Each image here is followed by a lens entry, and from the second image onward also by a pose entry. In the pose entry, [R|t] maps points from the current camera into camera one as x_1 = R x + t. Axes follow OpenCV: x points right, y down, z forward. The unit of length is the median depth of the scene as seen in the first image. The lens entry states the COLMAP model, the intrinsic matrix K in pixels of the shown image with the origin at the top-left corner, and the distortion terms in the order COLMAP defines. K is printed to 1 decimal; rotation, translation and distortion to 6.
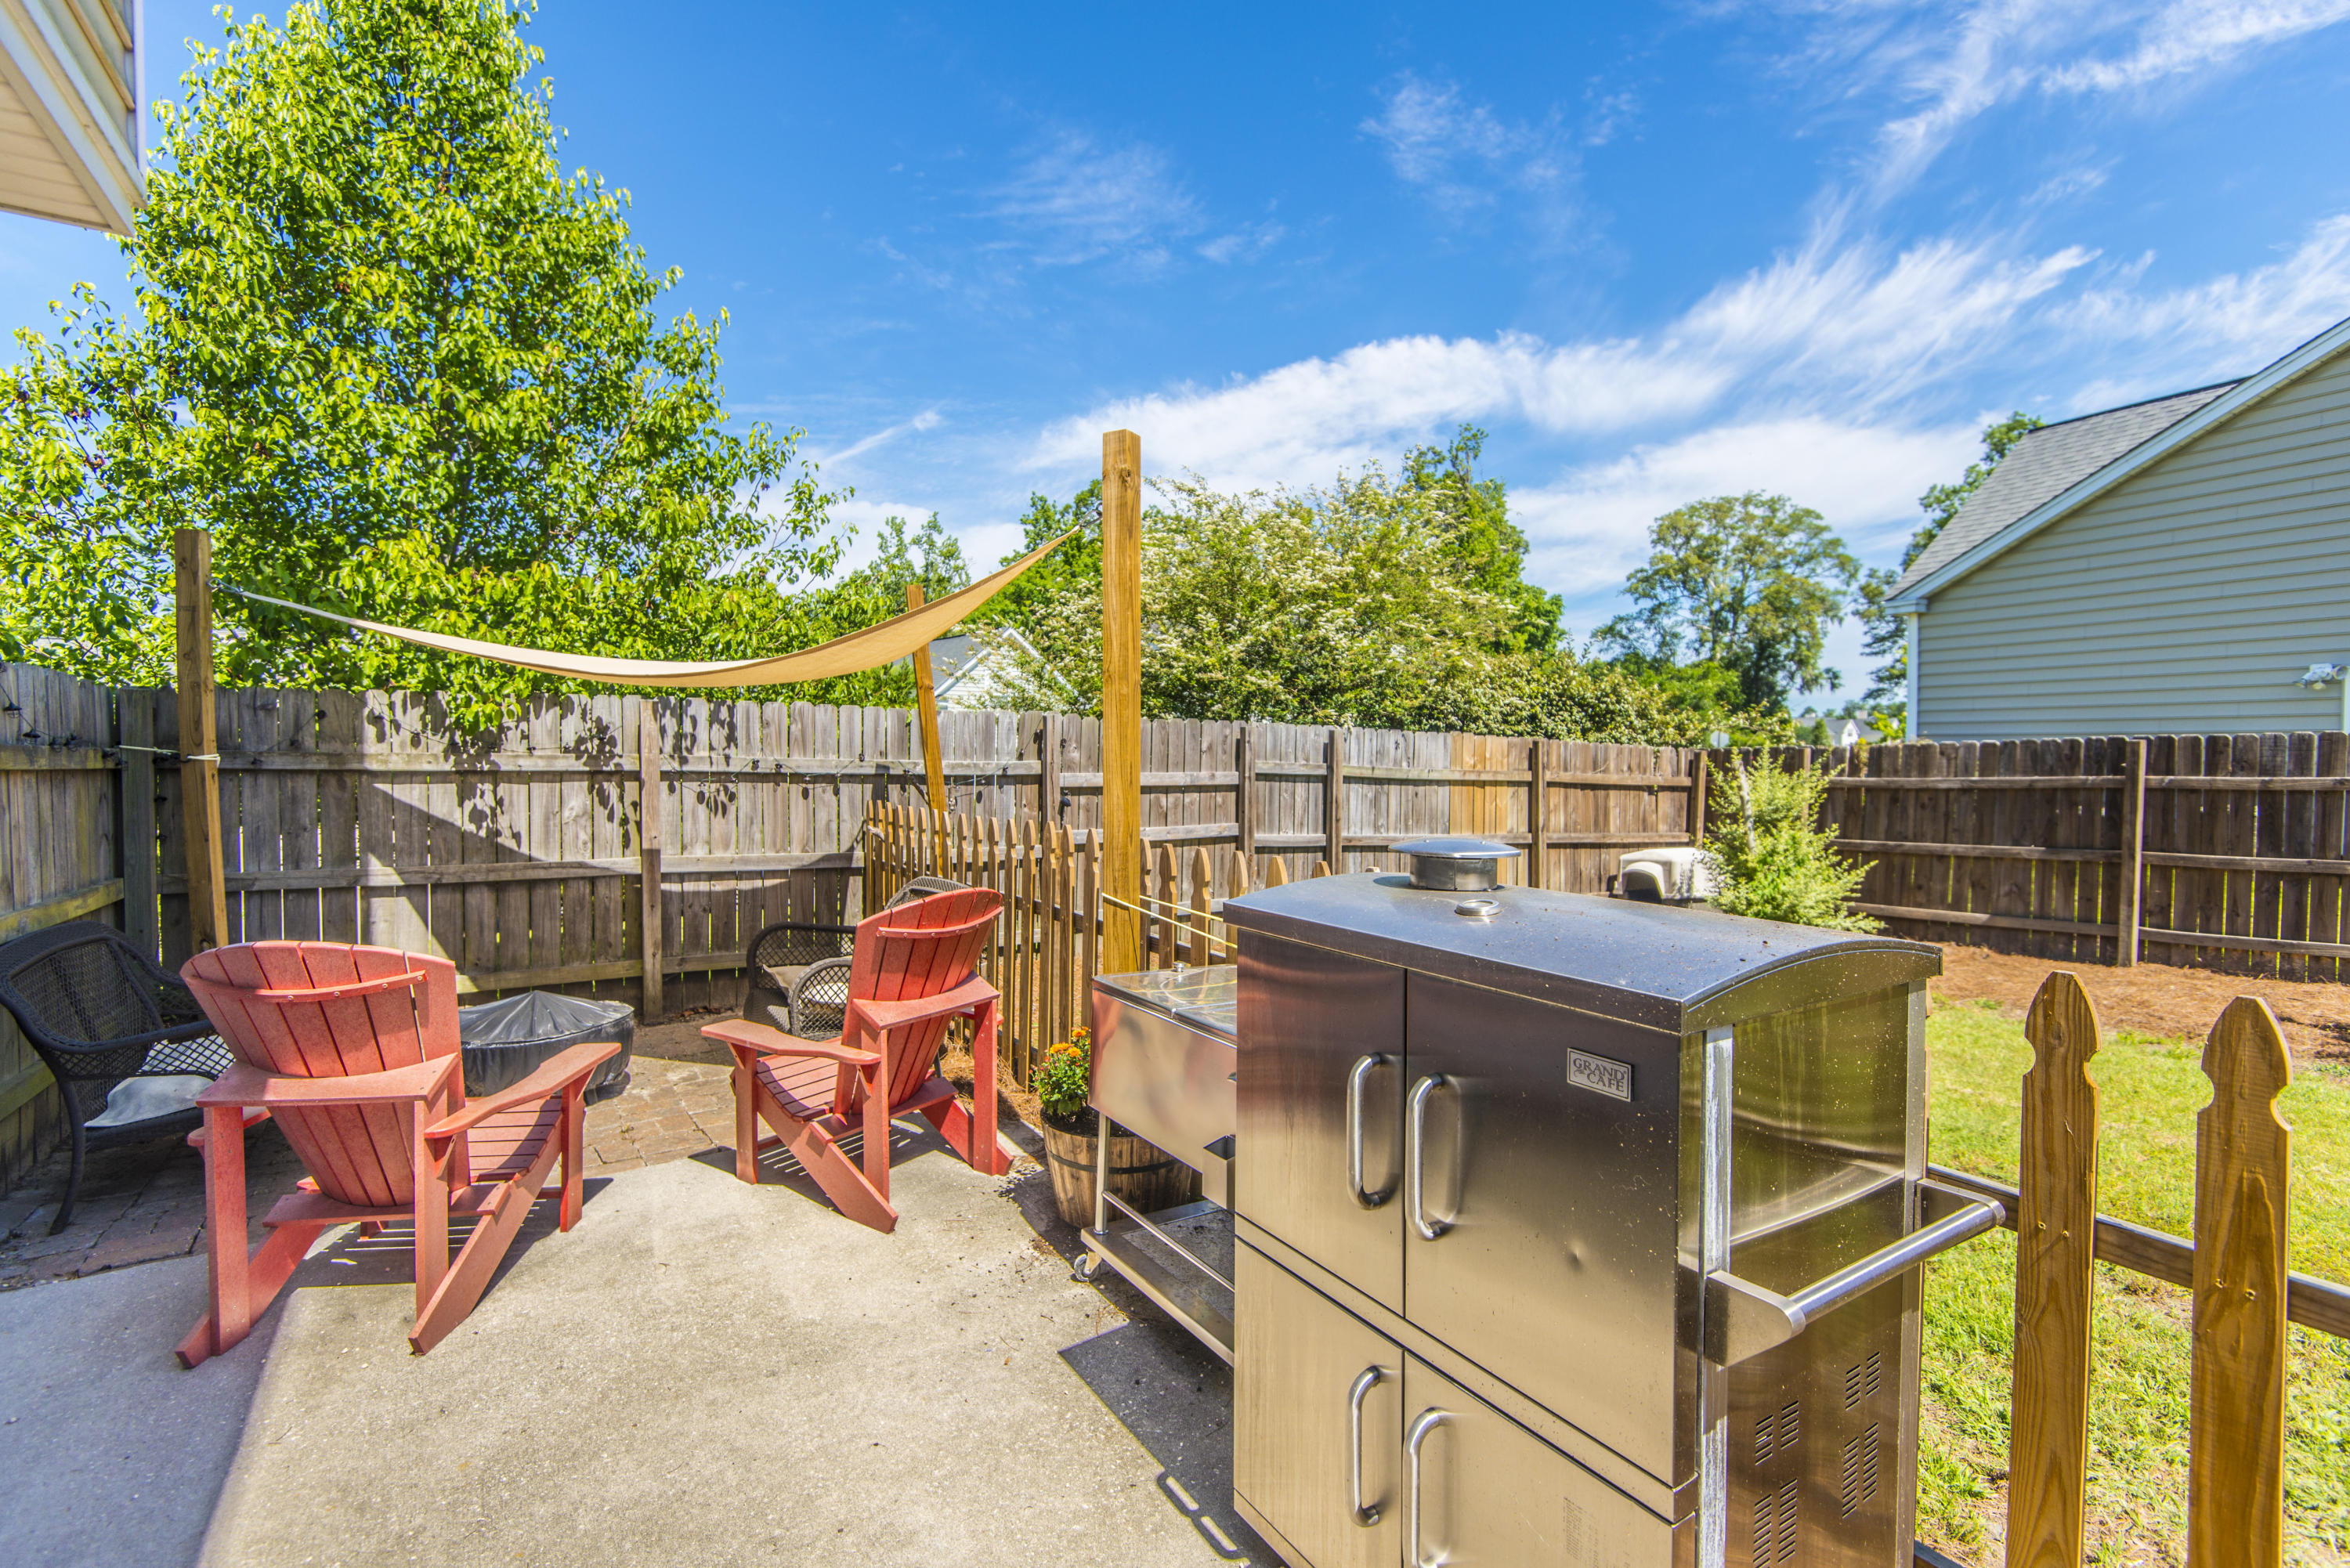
lens RADIAL K [[1069.2, 0, 1161.3], [0, 1069.2, 784.3], [0, 0, 1]] dist [0.013596, -0.006561]
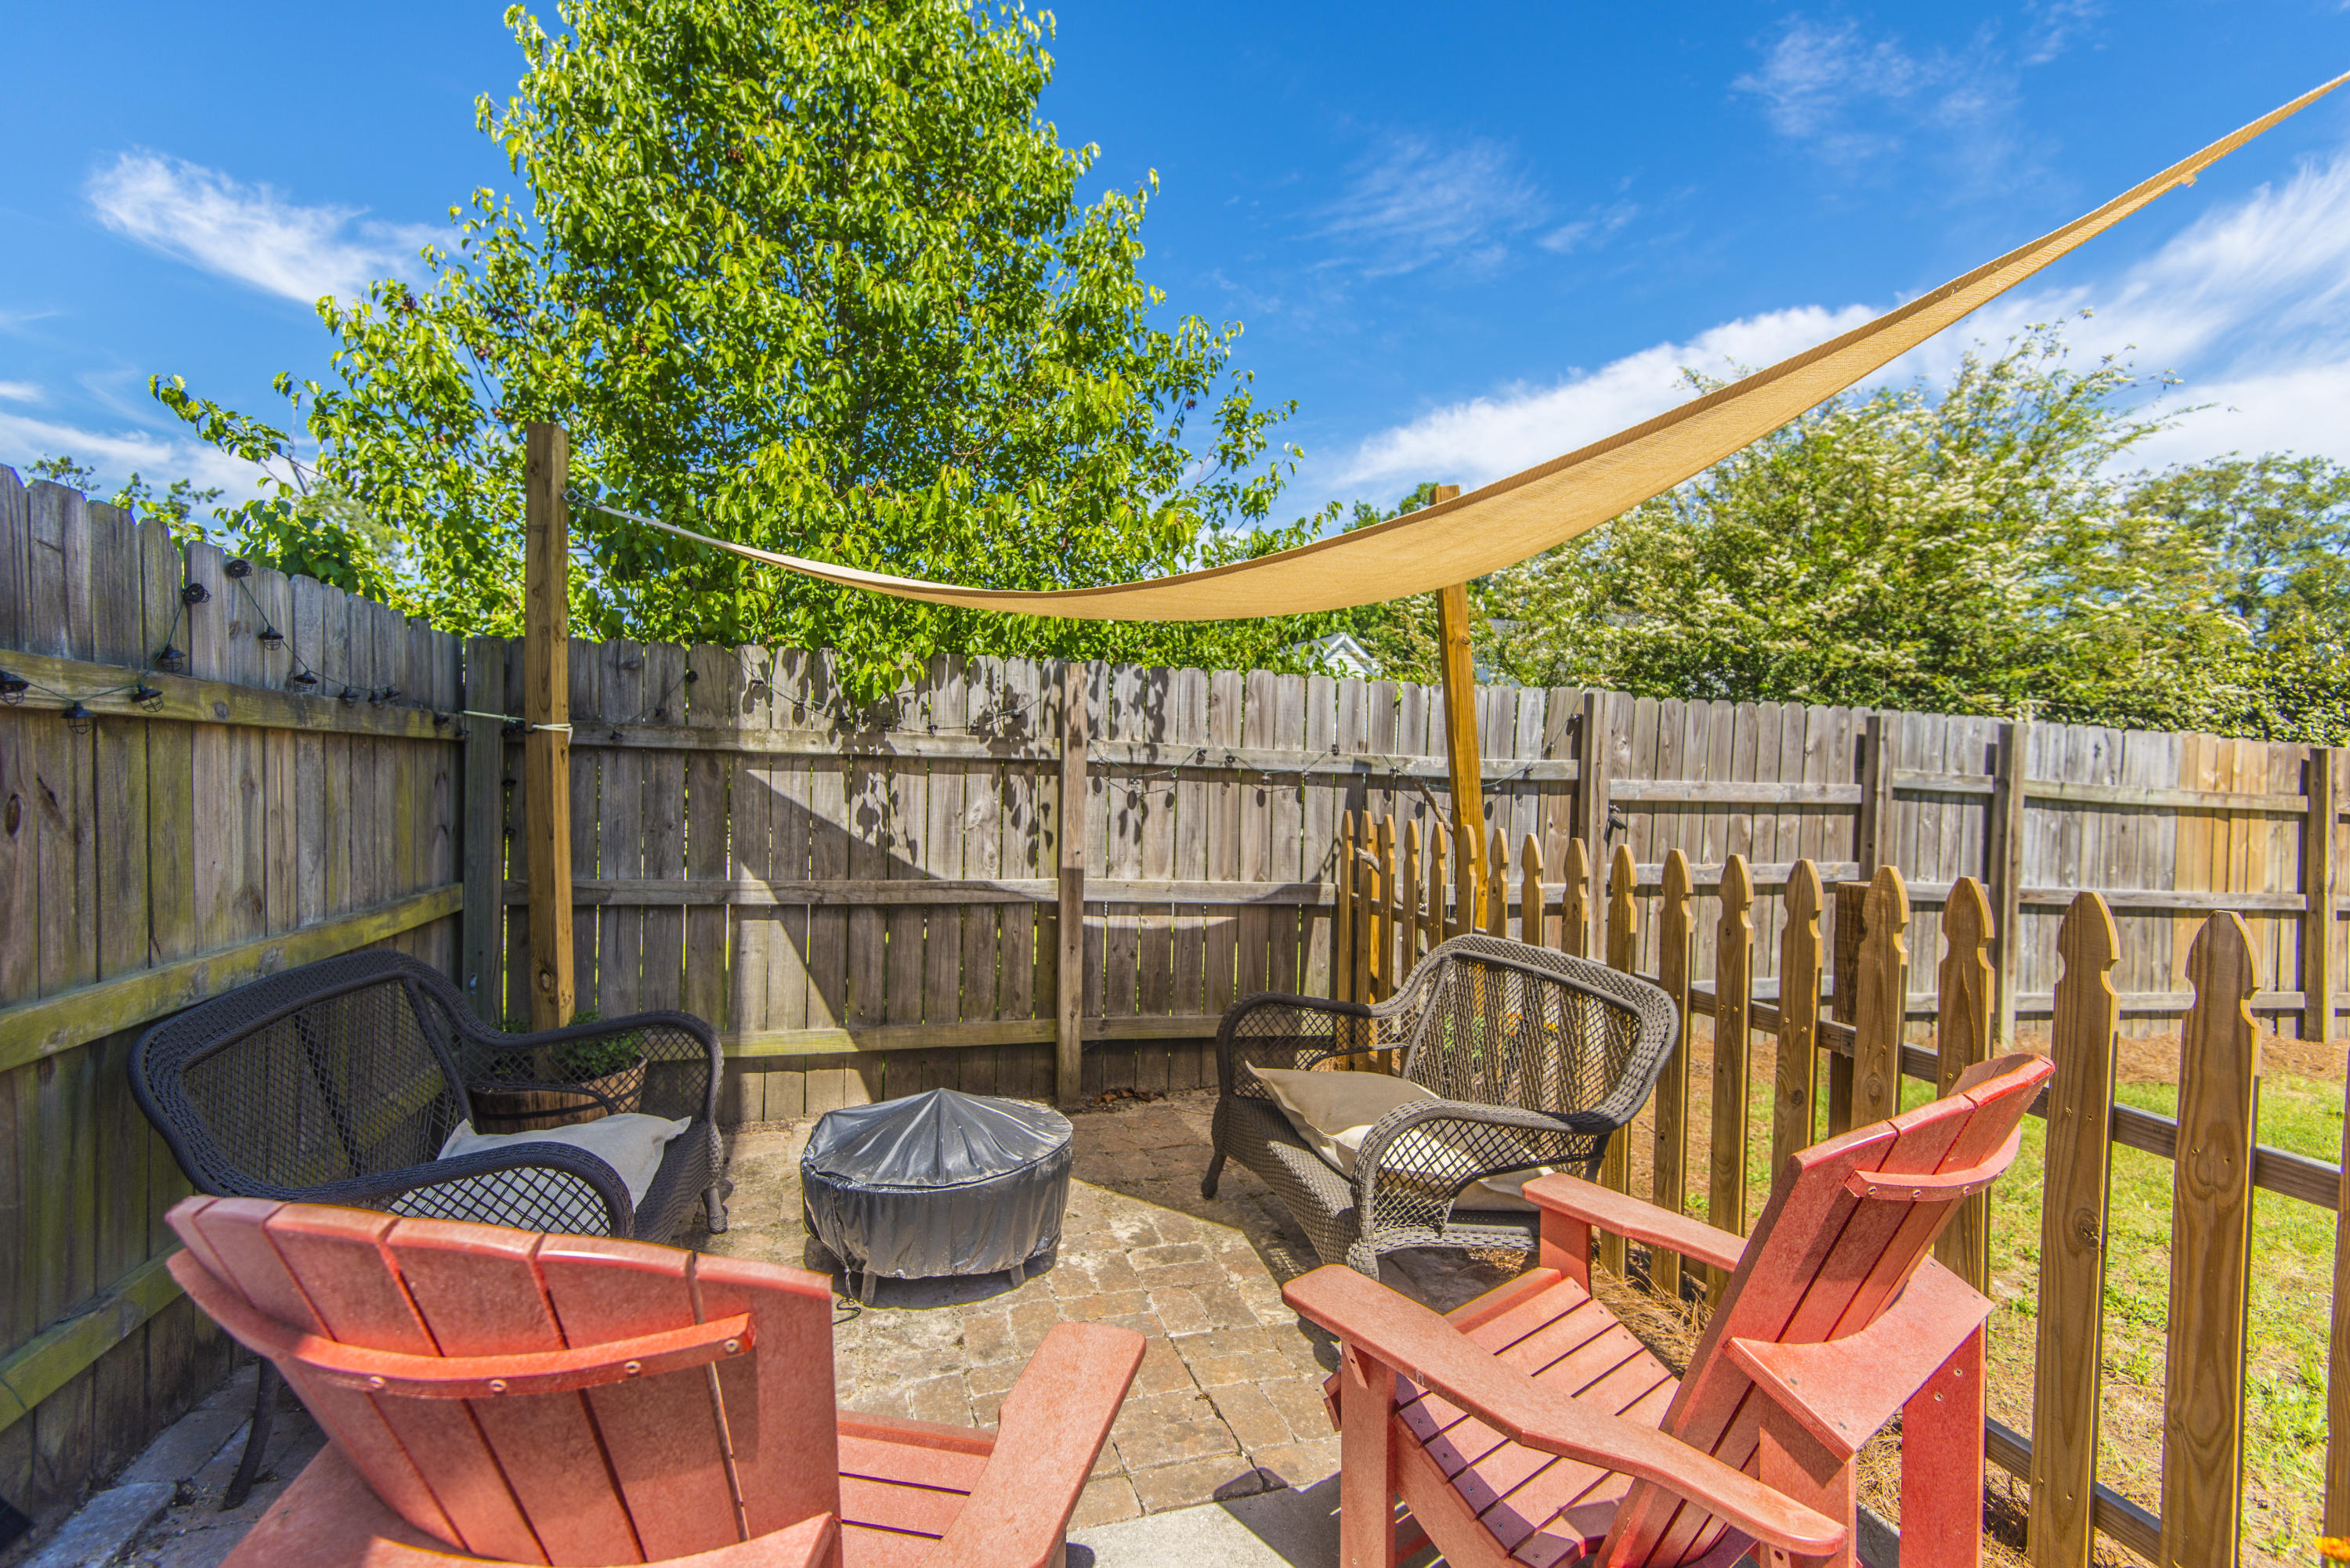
lens RADIAL K [[1069.2, 0, 1171.2], [0, 1069.2, 771.3], [0, 0, 1]] dist [0.013596, -0.006561]
pose [[0.959629, 0.021265, -0.280462, -0.183609], [-0.027637, 0.999442, -0.018784, 0.005536], [0.279906, 0.025777, 0.959681, 0.280508]]
